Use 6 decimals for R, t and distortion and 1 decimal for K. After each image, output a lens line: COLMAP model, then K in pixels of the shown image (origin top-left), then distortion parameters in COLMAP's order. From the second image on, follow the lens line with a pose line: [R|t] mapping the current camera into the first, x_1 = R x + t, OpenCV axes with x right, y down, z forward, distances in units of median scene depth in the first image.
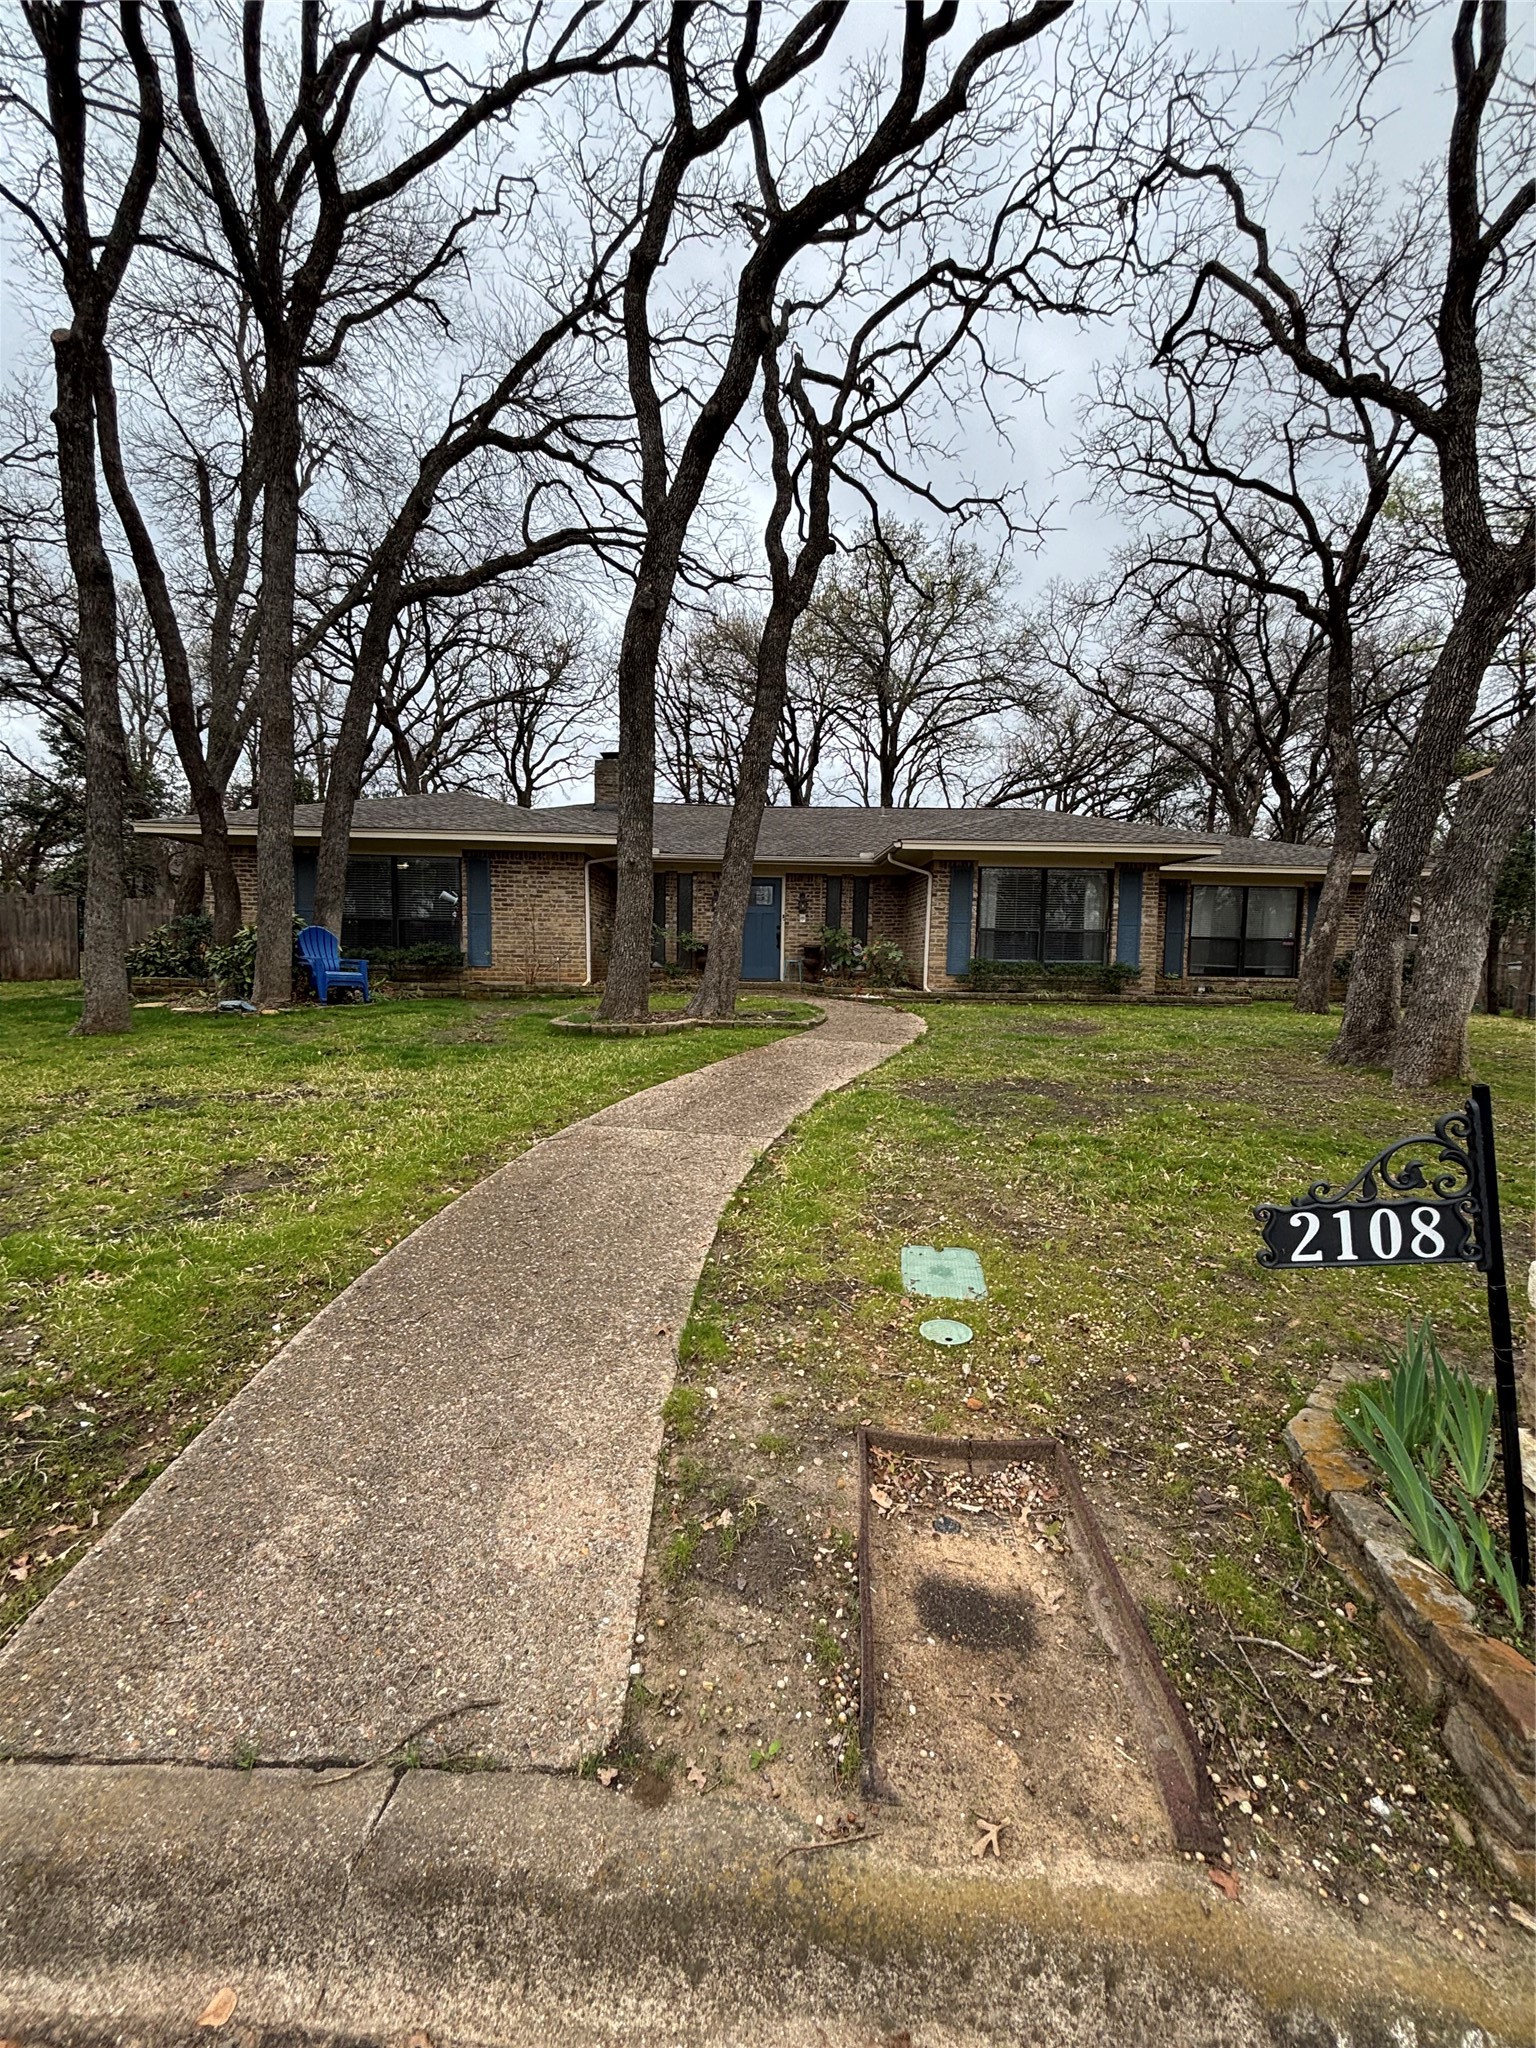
lens RADIAL K [[828.1, 0, 763.8], [0, 828.1, 1019.0], [0, 0, 1]] dist [0.000446, -0.000007]
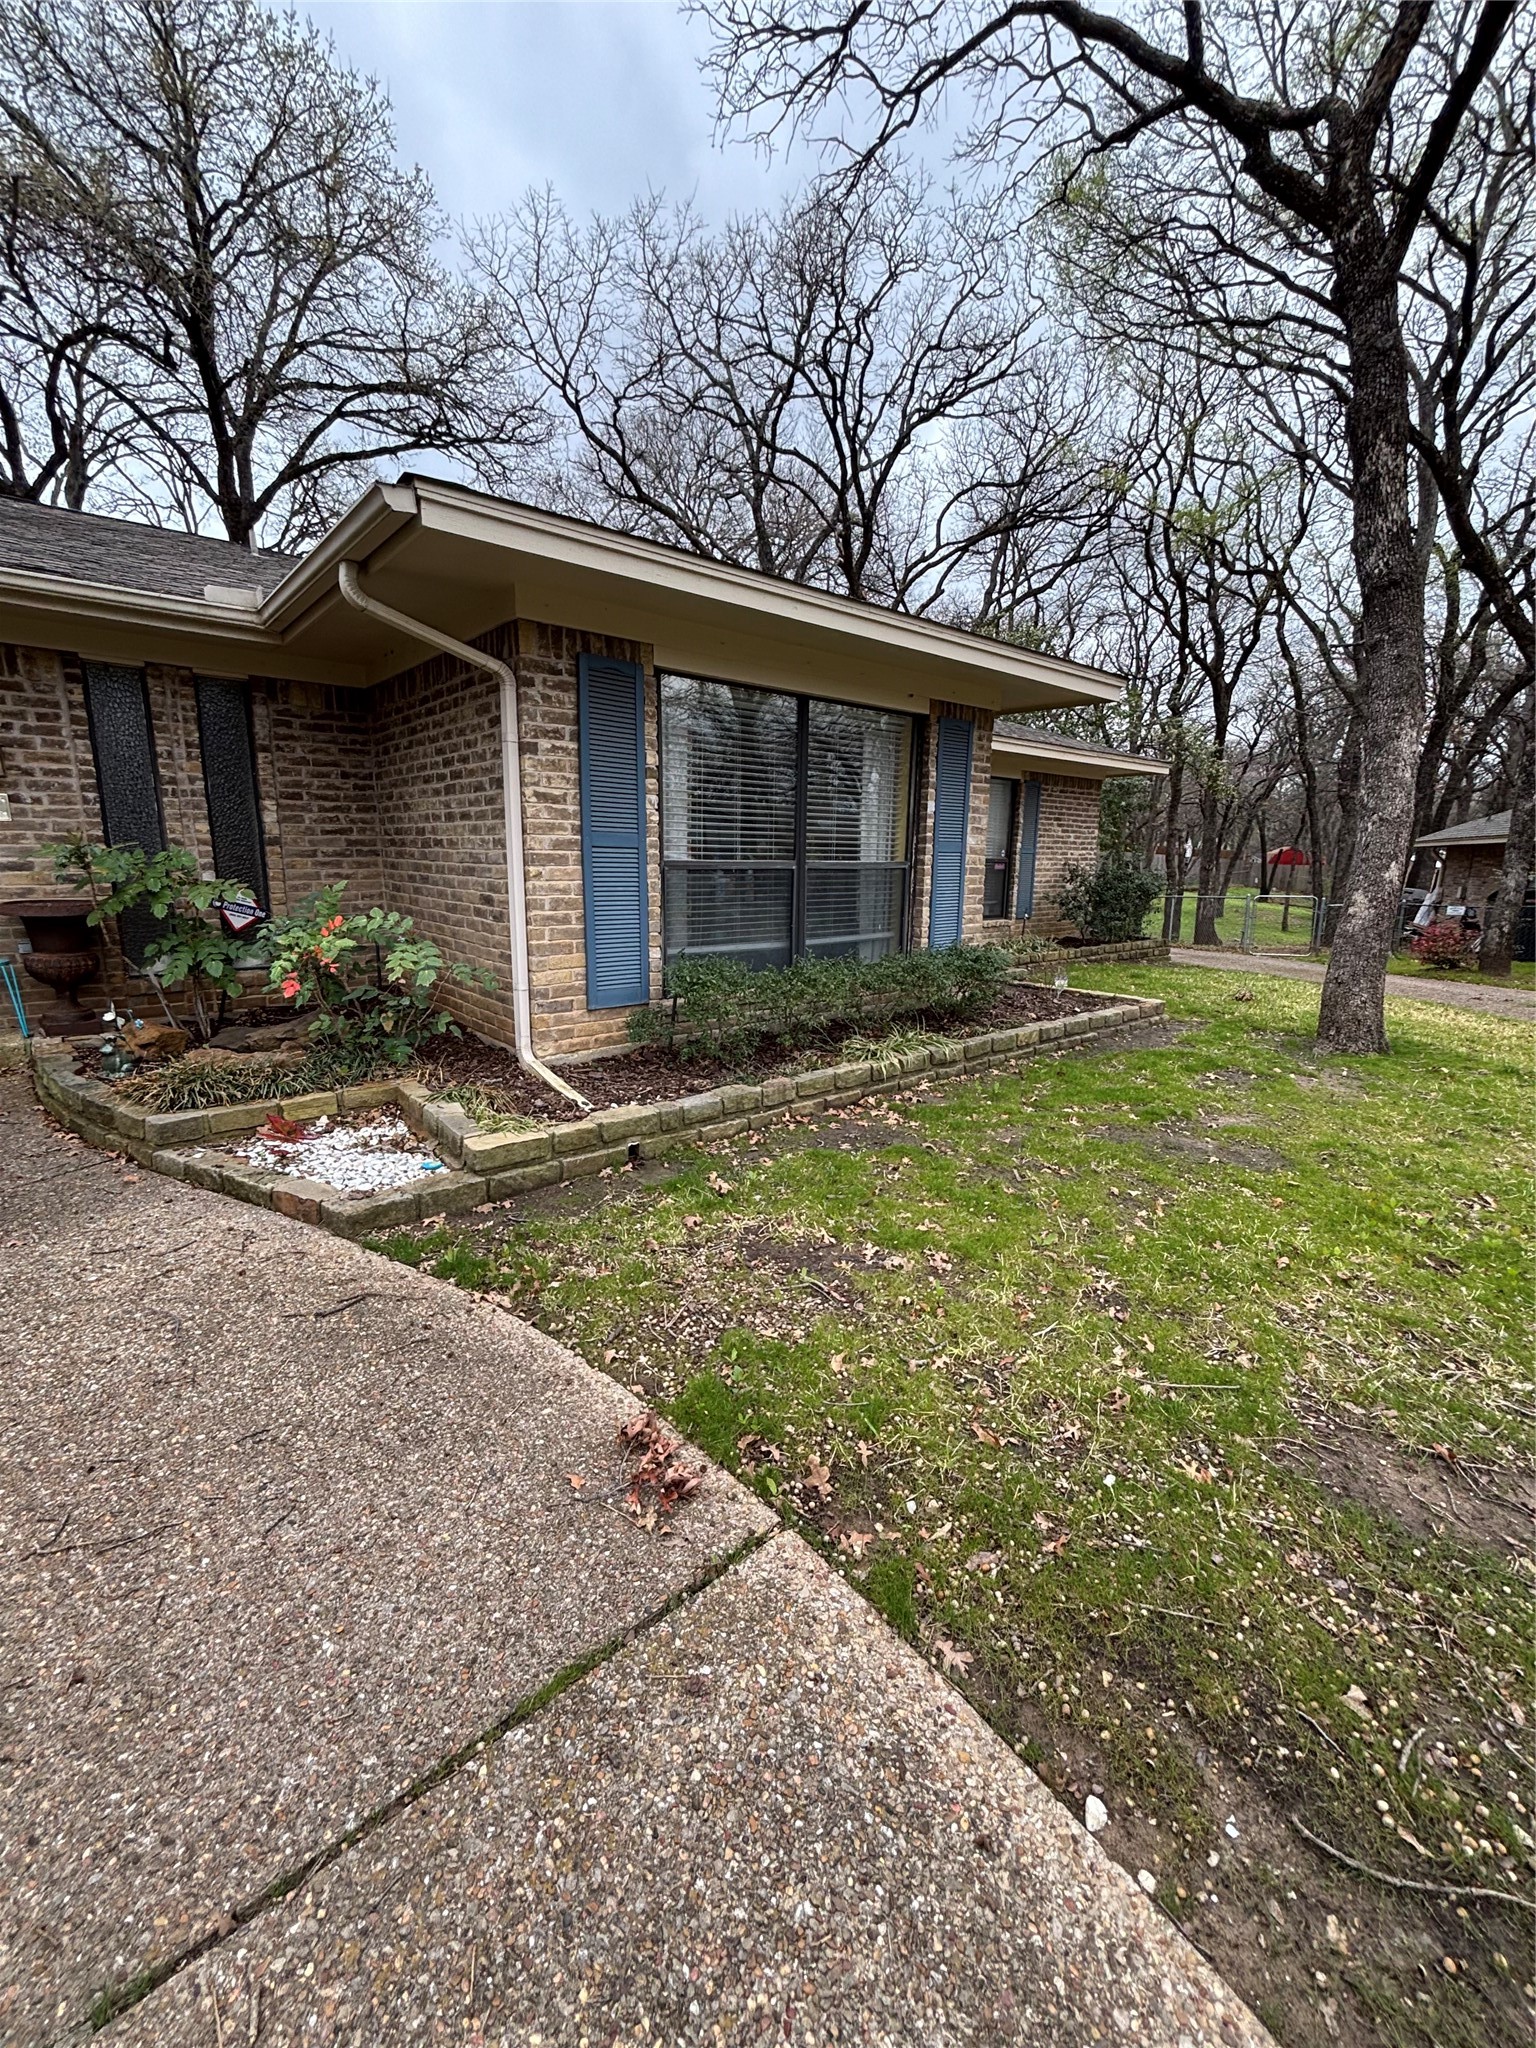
lens RADIAL K [[828.1, 0, 761.8], [0, 828.1, 1030.4], [0, 0, 1]] dist [0.000446, -0.000007]
pose [[0.776410, -0.135257, 0.615543, 0.065633], [0.040901, 0.985454, 0.164950, -0.083203], [-0.628899, -0.102892, 0.770648, 0.615578]]
